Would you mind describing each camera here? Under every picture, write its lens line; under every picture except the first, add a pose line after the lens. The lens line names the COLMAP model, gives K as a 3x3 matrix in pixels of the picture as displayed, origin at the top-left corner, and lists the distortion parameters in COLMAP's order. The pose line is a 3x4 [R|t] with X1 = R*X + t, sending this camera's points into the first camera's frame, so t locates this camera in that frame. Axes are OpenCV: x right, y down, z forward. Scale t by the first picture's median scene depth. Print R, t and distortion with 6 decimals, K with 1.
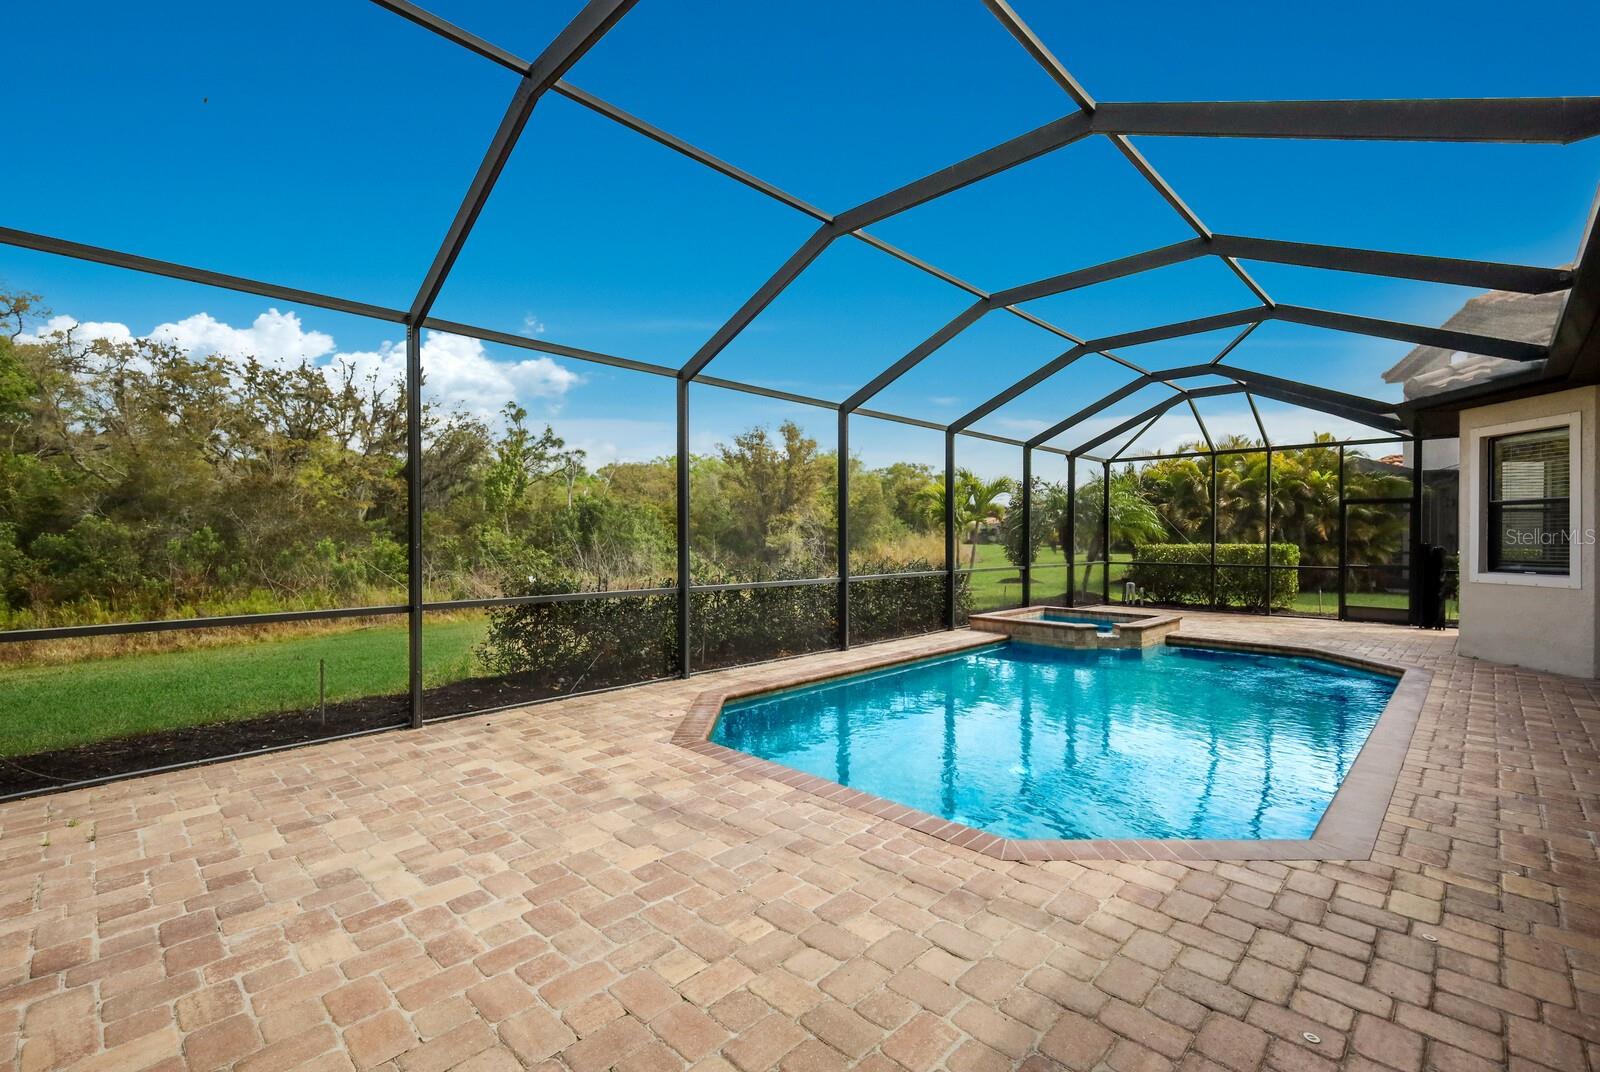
lens RADIAL K [[704.4, 0, 800.0], [0, 704.4, 542.5], [0, 0, 1]] dist [0.004109, -0.000087]
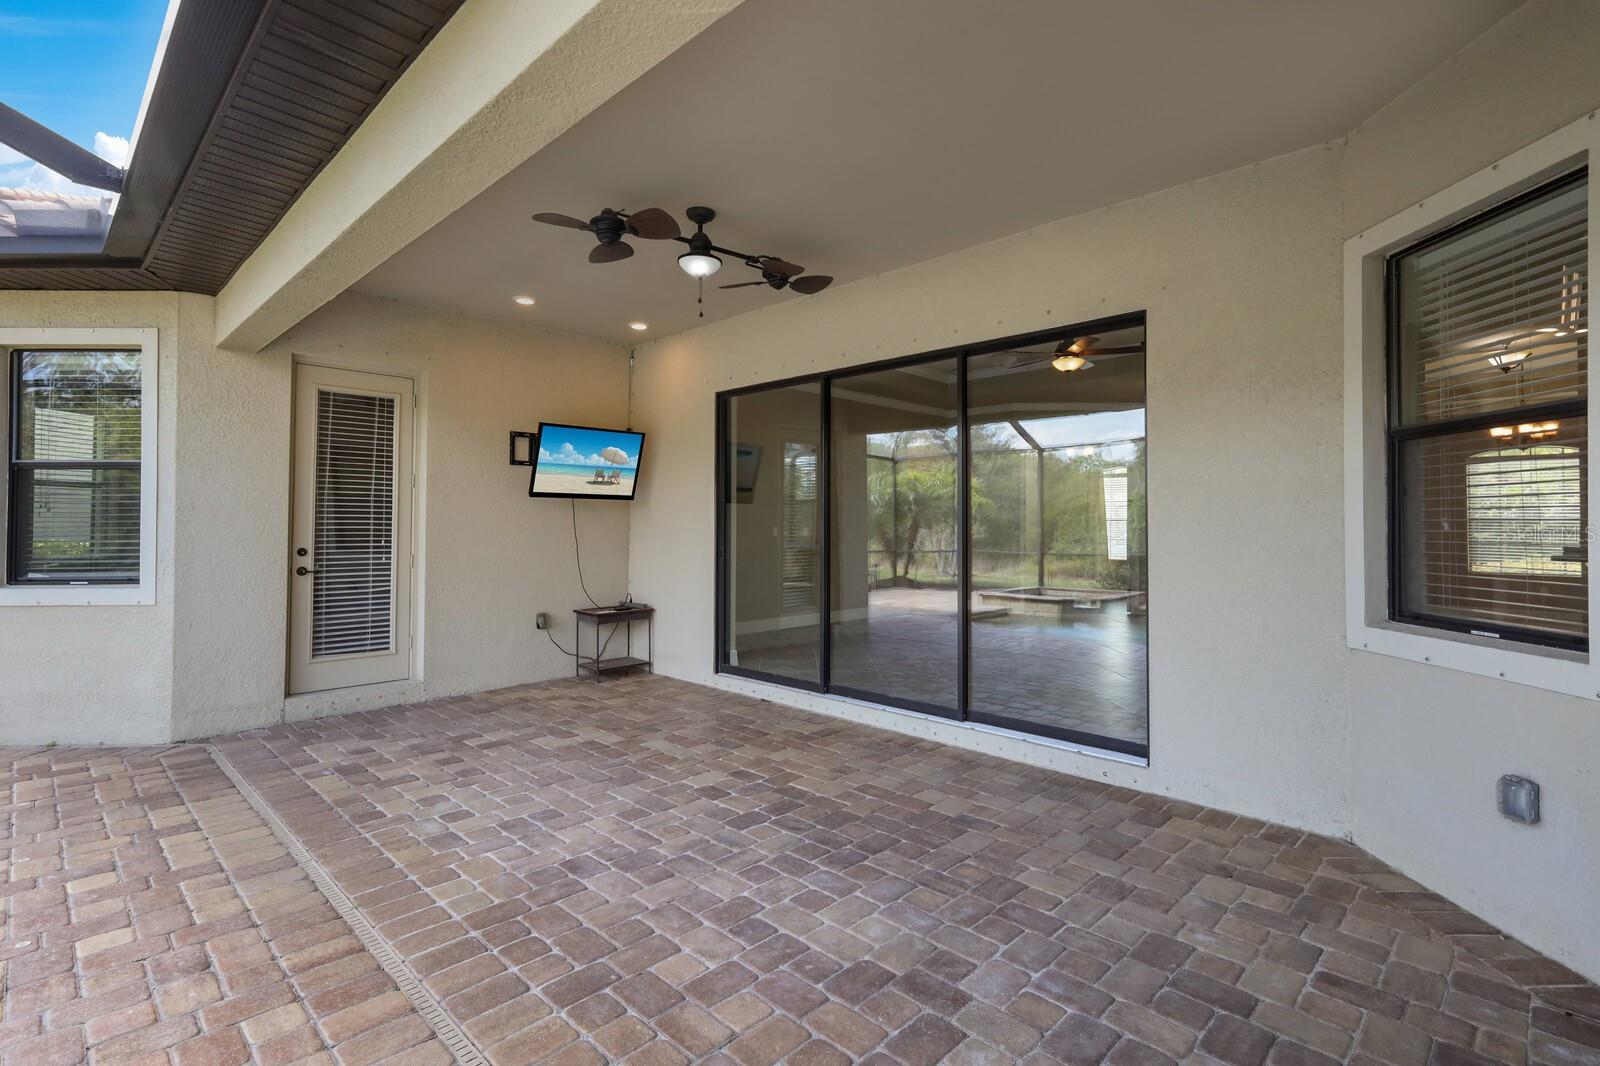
lens RADIAL K [[744.4, 0, 799.3], [0, 744.4, 514.5], [0, 0, 1]] dist [0.000265, -0.000054]
pose [[-0.009030, 0.022025, 0.999717, 0.423840], [0.003345, 0.999752, -0.021995, 0.001354], [-0.999954, 0.003146, -0.009101, 0.423351]]
